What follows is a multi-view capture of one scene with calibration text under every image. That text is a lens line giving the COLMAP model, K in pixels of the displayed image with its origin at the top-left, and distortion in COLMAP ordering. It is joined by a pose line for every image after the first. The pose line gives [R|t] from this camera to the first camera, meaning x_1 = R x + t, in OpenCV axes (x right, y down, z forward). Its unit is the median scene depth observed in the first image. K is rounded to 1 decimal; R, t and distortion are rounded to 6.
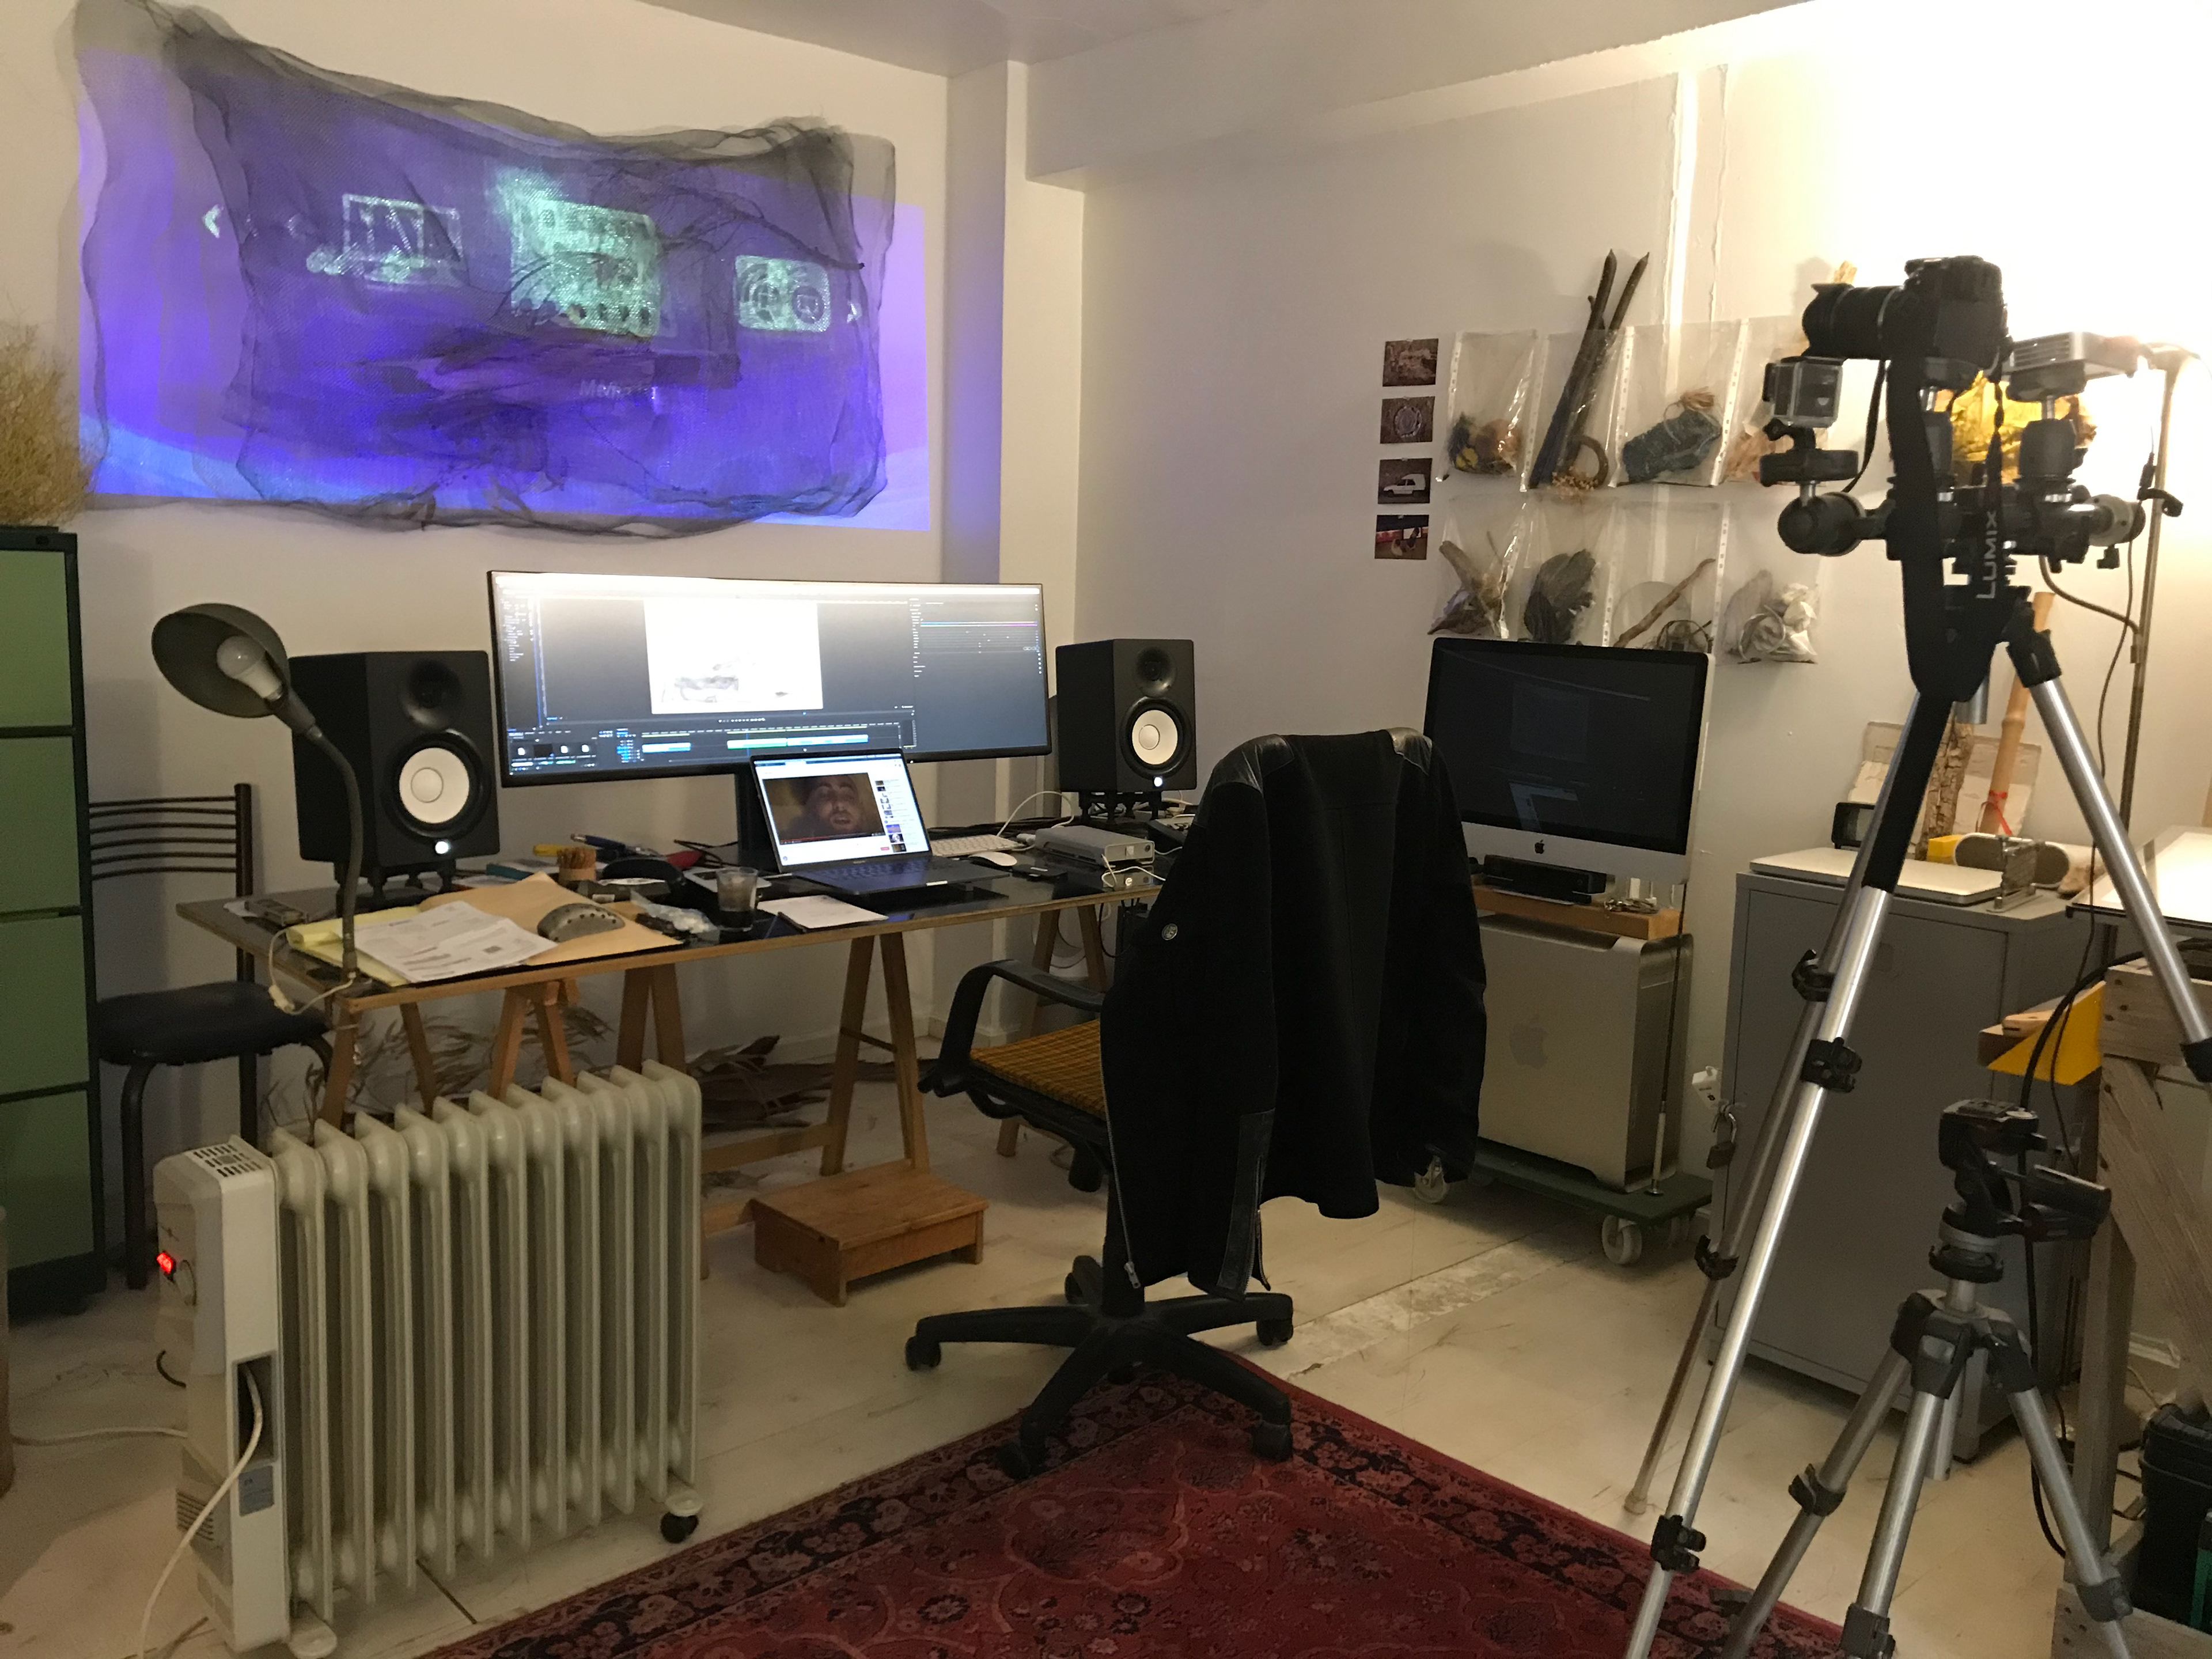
lens RADIAL K [[1810.0, 0, 1096.0], [0, 1810.0, 814.6], [0, 0, 1]] dist [0.058379, -0.073199]
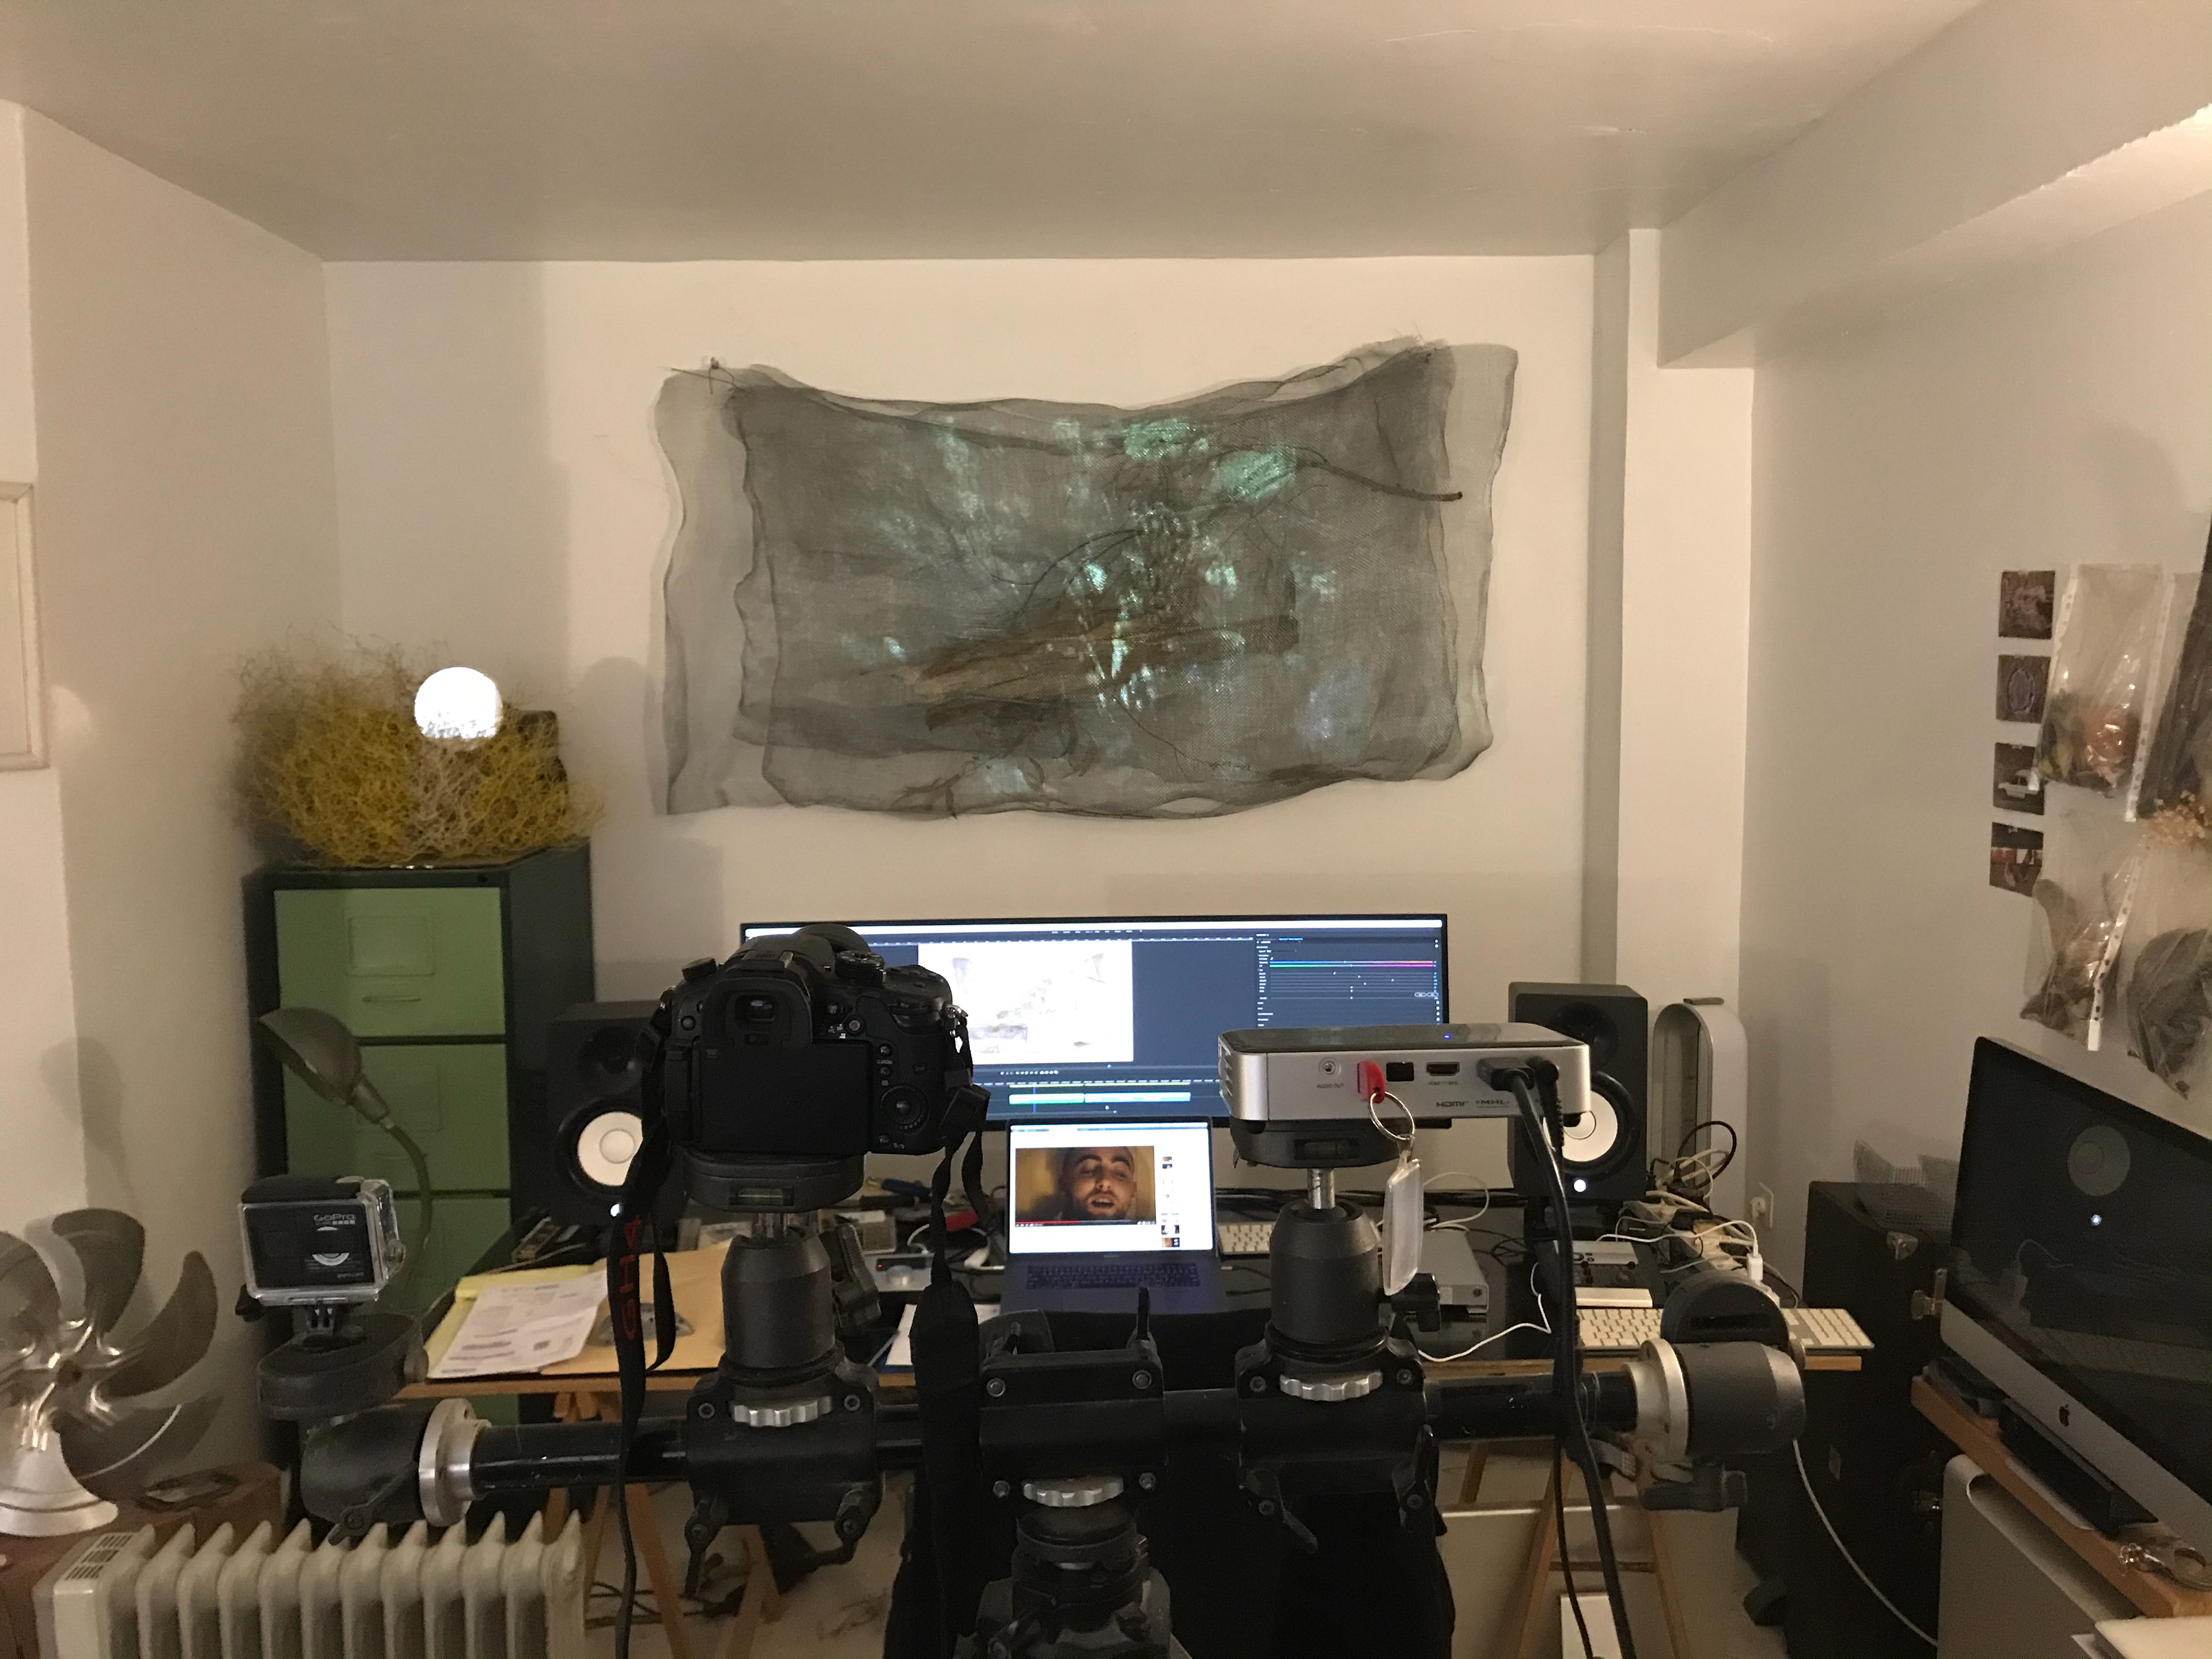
lens RADIAL K [[1810.0, 0, 1096.0], [0, 1810.0, 814.6], [0, 0, 1]] dist [0.058379, -0.073199]
pose [[0.757514, 0.028175, -0.652211, 0.393157], [-0.055094, 0.998263, -0.020865, -0.153314], [0.650490, 0.051739, 0.757750, 0.300214]]
